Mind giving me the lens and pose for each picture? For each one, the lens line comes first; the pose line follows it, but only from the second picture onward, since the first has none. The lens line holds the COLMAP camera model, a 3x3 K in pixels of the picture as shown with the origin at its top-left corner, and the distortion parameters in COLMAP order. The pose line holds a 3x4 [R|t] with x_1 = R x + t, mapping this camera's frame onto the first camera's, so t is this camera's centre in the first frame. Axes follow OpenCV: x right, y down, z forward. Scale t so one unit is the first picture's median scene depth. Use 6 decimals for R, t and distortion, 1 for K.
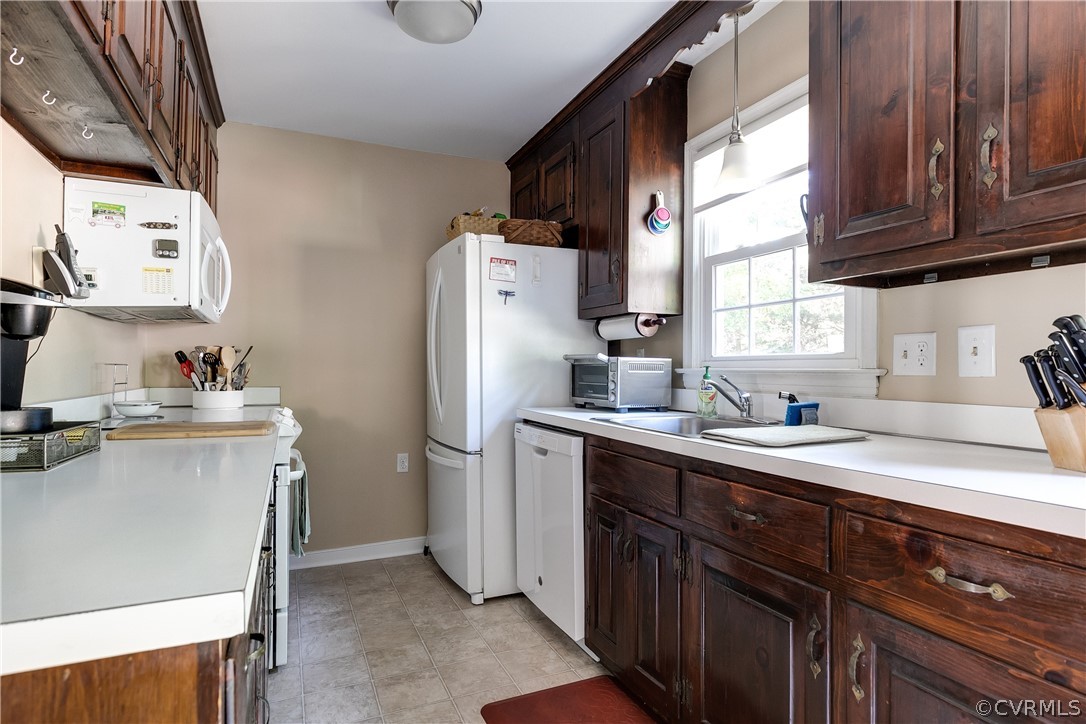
lens RADIAL K [[583.7, 0, 542.5], [0, 583.7, 364.8], [0, 0, 1]] dist [-0.002462, -0.001125]
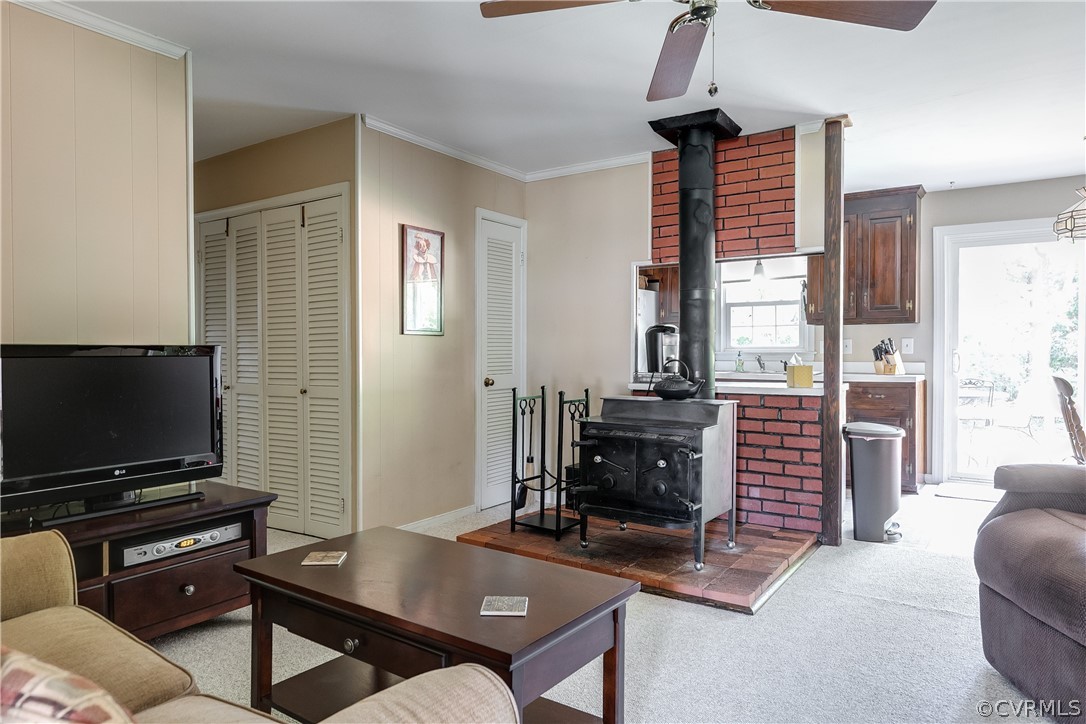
lens RADIAL K [[691.8, 0, 536.5], [0, 691.8, 362.1], [0, 0, 1]] dist [0.005146, -0.002275]
pose [[0.855613, -0.014844, 0.517403, -2.104132], [0.002433, 0.999693, 0.024656, -0.026254], [-0.517610, -0.019837, 0.855386, -1.110018]]
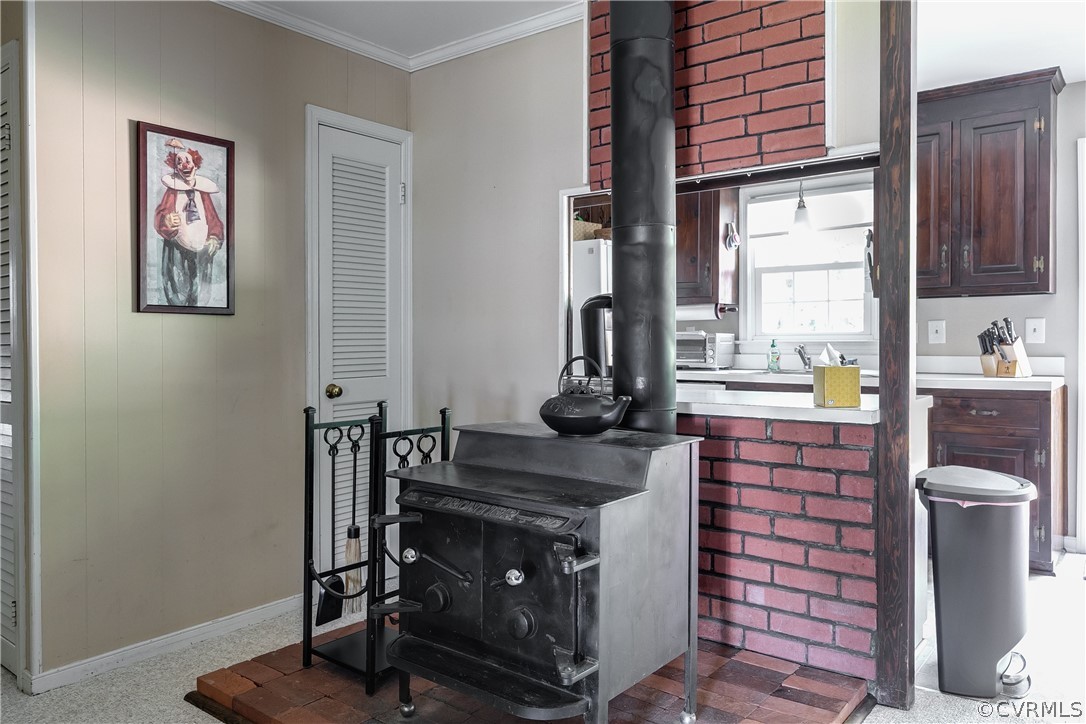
lens RADIAL K [[789.0, 0, 547.8], [0, 789.0, 351.6], [0, 0, 1]] dist [-0.008144, 0.009793]
pose [[0.882752, -0.015952, 0.469568, -1.400365], [0.005637, 0.999711, 0.023366, -0.019265], [-0.469805, -0.017979, 0.882587, -0.671900]]
